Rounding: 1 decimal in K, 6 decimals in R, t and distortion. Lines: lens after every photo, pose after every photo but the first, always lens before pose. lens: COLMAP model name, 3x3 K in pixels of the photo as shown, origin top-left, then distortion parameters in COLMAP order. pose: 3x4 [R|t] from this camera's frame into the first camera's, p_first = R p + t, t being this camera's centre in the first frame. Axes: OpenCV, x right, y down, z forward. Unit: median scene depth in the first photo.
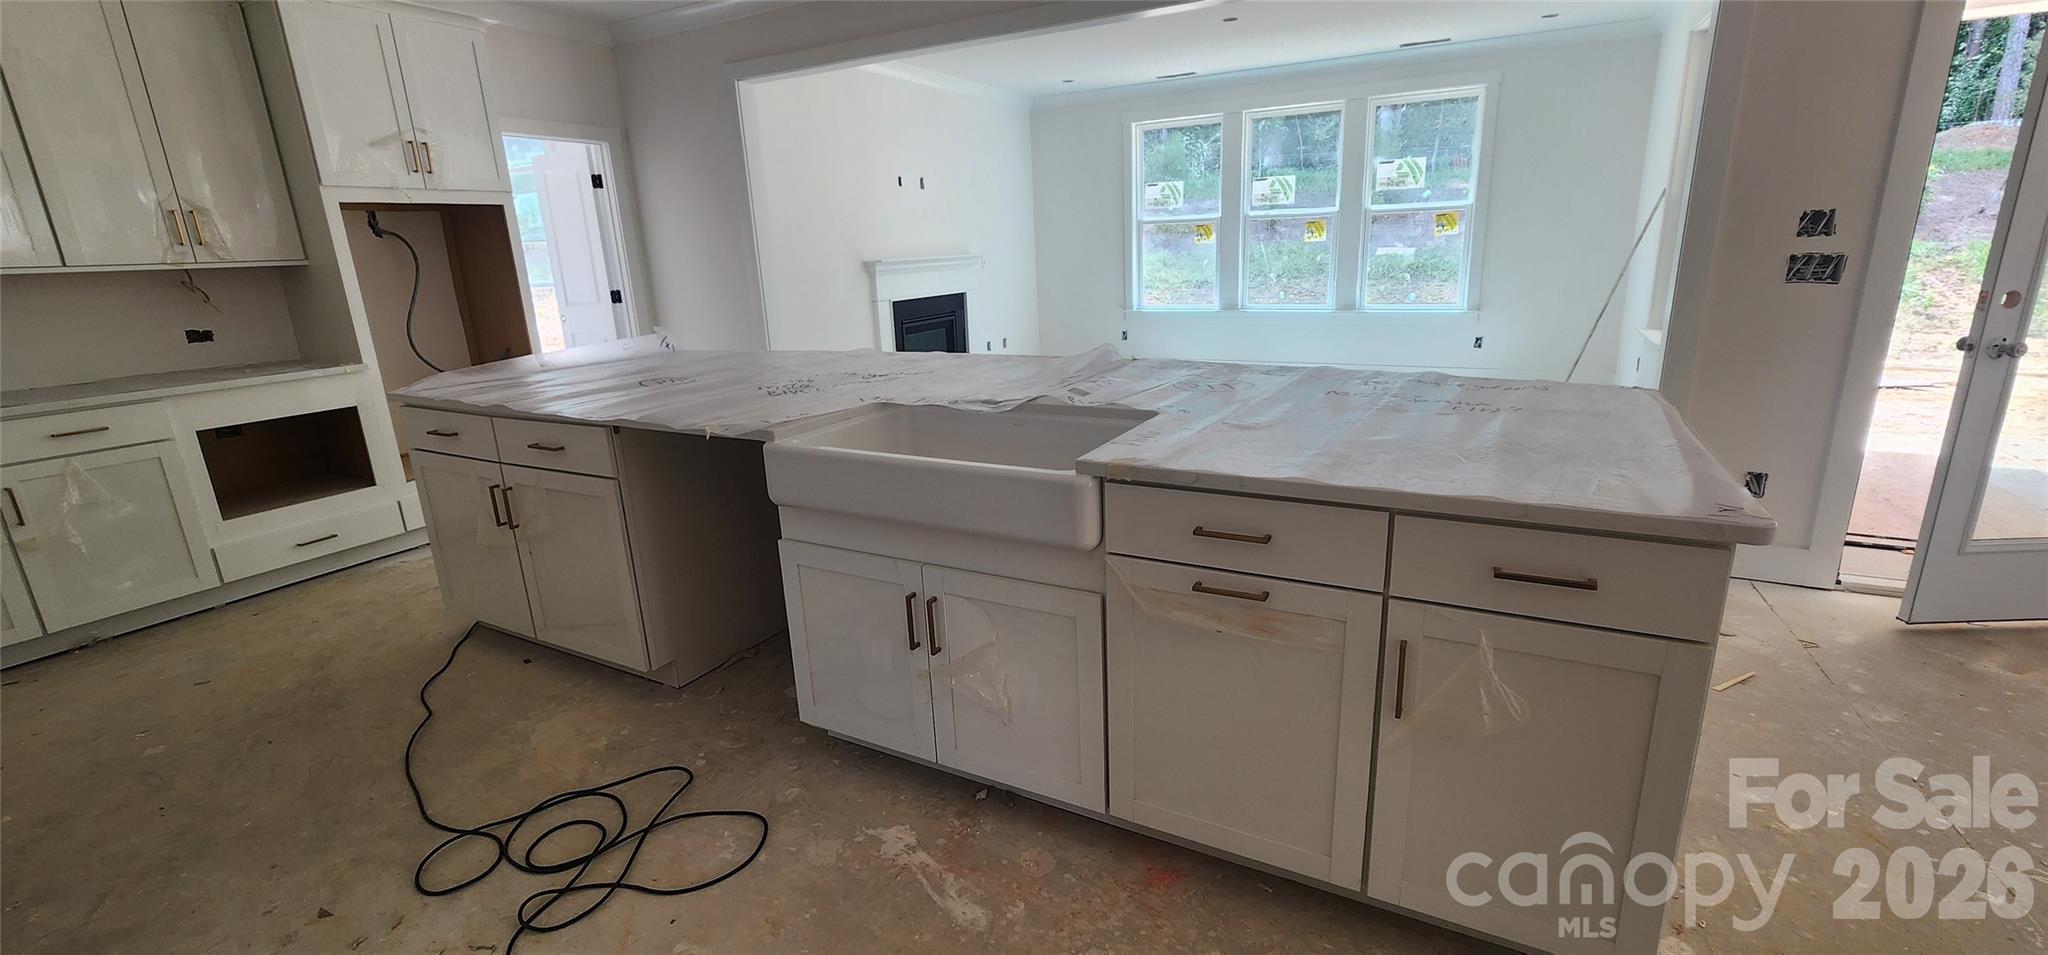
lens RADIAL K [[846.5, 0, 1024.0], [0, 846.5, 477.5], [0, 0, 1]] dist [-0.000351, -0.000053]
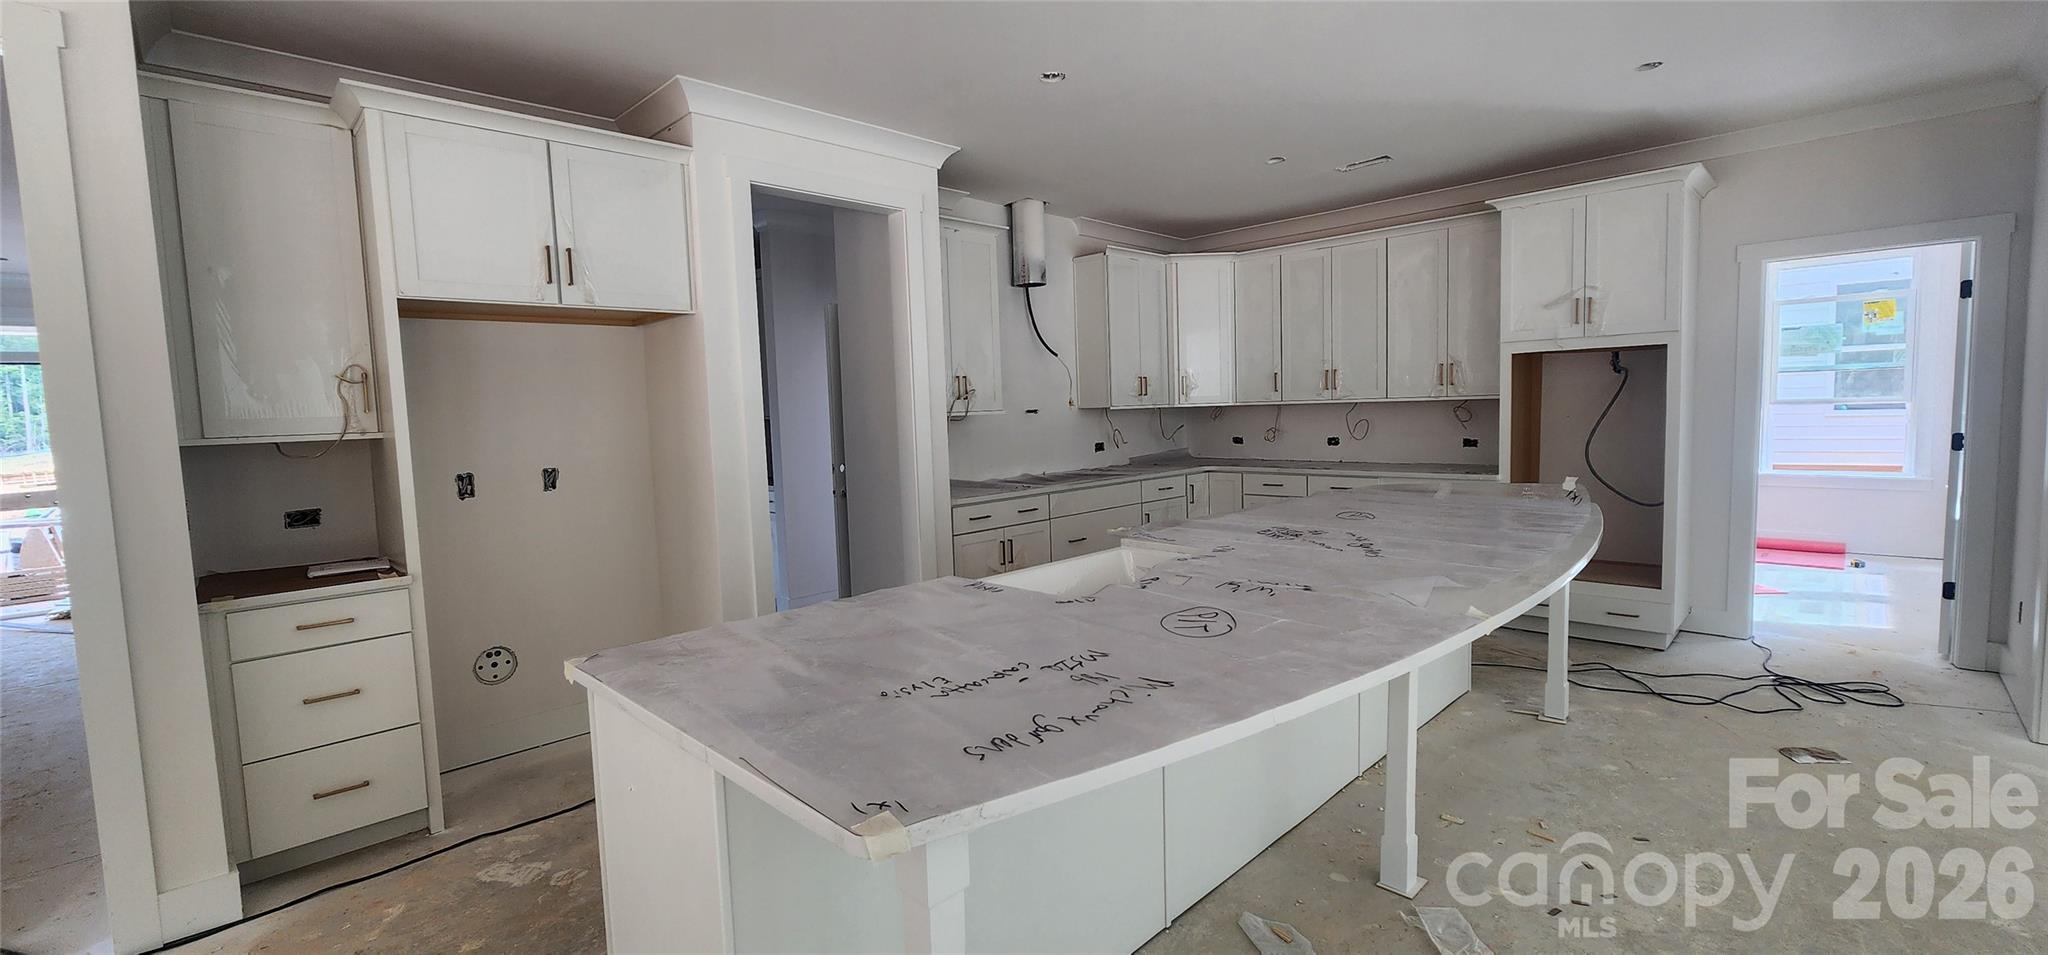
lens RADIAL K [[846.5, 0, 1024.0], [0, 846.5, 477.5], [0, 0, 1]] dist [-0.000351, -0.000053]
pose [[-0.273829, 0.129230, -0.953057, 0.630832], [-0.212806, 0.958230, 0.191074, -0.218976], [0.937940, 0.255138, -0.234890, 0.613953]]
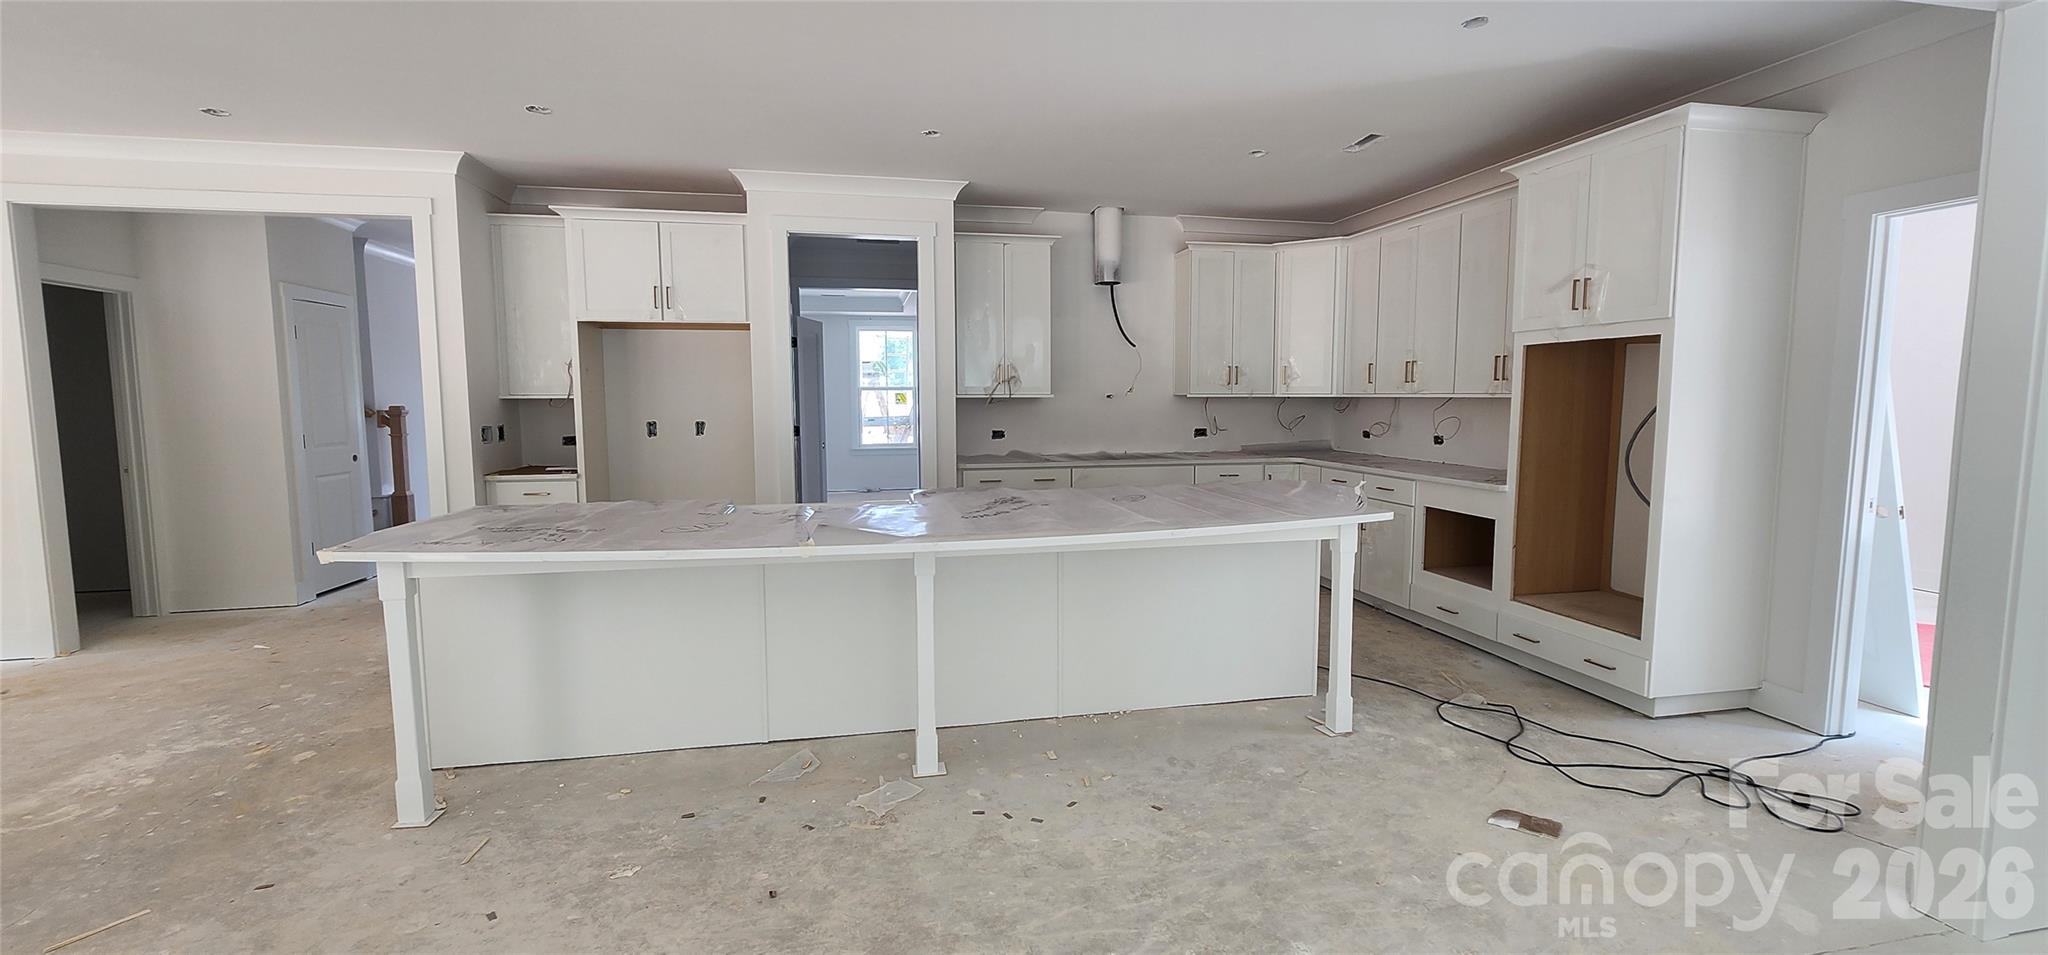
lens RADIAL K [[846.5, 0, 1024.0], [0, 846.5, 477.5], [0, 0, 1]] dist [-0.000351, -0.000053]
pose [[-0.761184, 0.103348, -0.640249, 0.408561], [-0.140053, 0.937732, 0.317874, -0.401356], [0.633233, 0.331629, -0.699312, 1.343913]]
